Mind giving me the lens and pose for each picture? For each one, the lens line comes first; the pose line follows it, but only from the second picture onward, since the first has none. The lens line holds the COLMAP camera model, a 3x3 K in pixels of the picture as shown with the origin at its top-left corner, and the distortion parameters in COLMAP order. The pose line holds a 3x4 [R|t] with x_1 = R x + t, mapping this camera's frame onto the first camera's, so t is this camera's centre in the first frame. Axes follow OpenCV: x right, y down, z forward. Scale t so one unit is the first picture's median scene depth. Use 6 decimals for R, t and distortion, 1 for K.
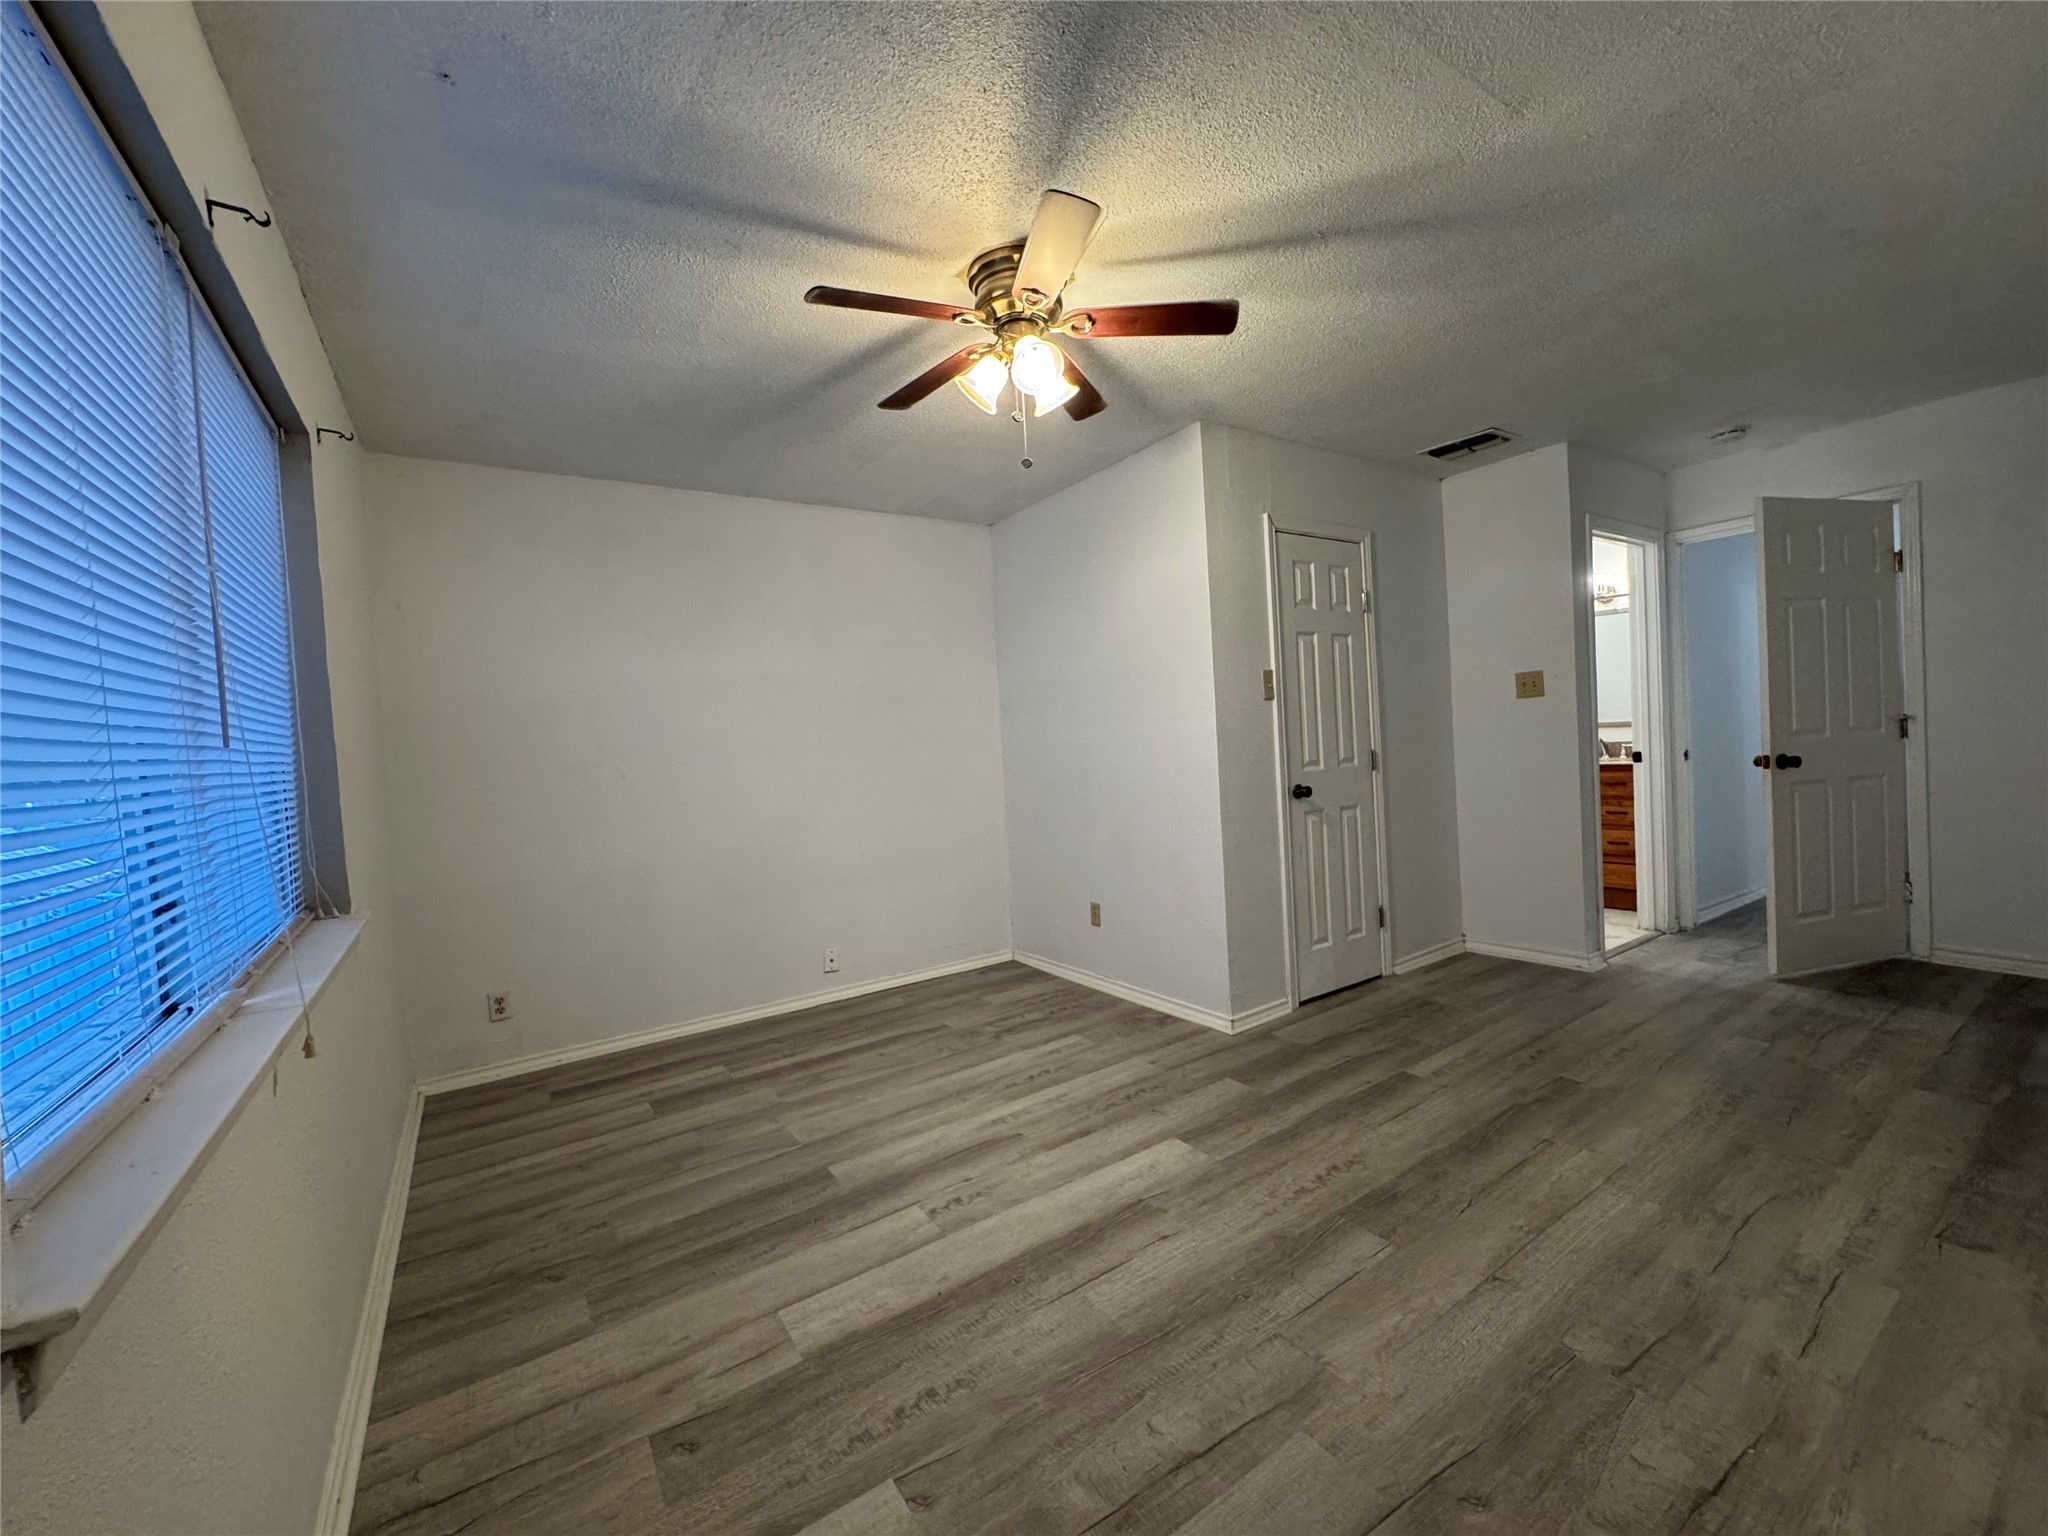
lens RADIAL K [[816.5, 0, 1024.0], [0, 816.5, 768.0], [0, 0, 1]] dist [-0.002590, 0.000203]
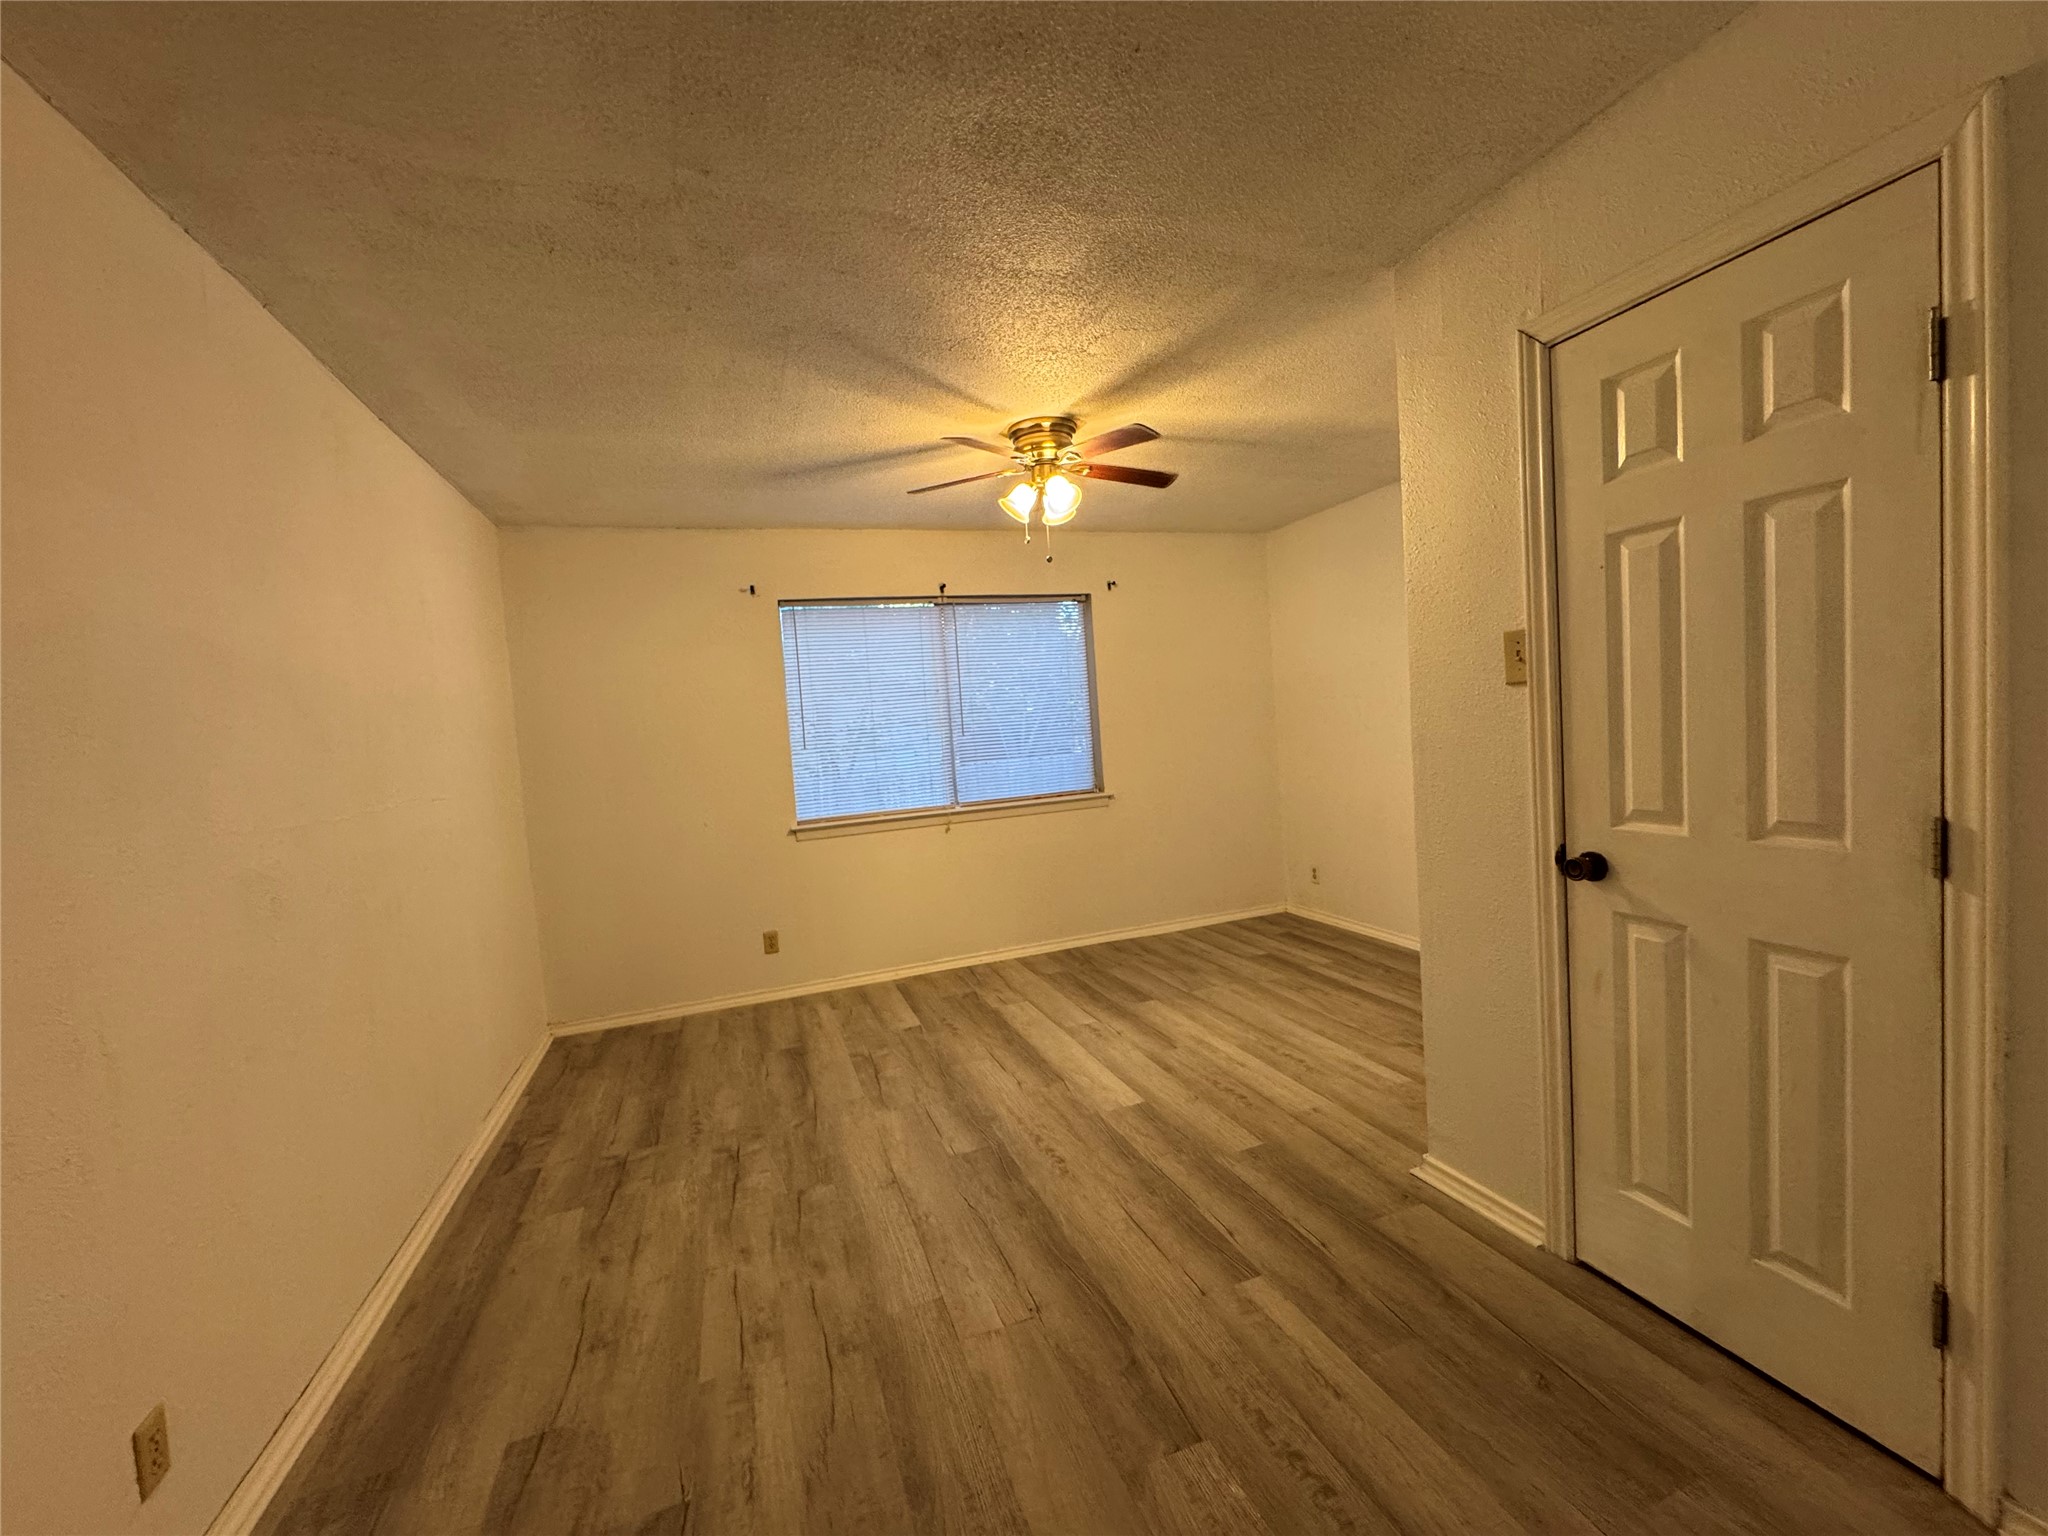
lens RADIAL K [[816.5, 0, 1024.0], [0, 816.5, 768.0], [0, 0, 1]] dist [-0.002590, 0.000203]
pose [[-0.236577, 0.123372, -0.963748, 1.175524], [0.049963, 0.992138, 0.114741, -0.137858], [0.970327, -0.021006, -0.240881, 1.040545]]
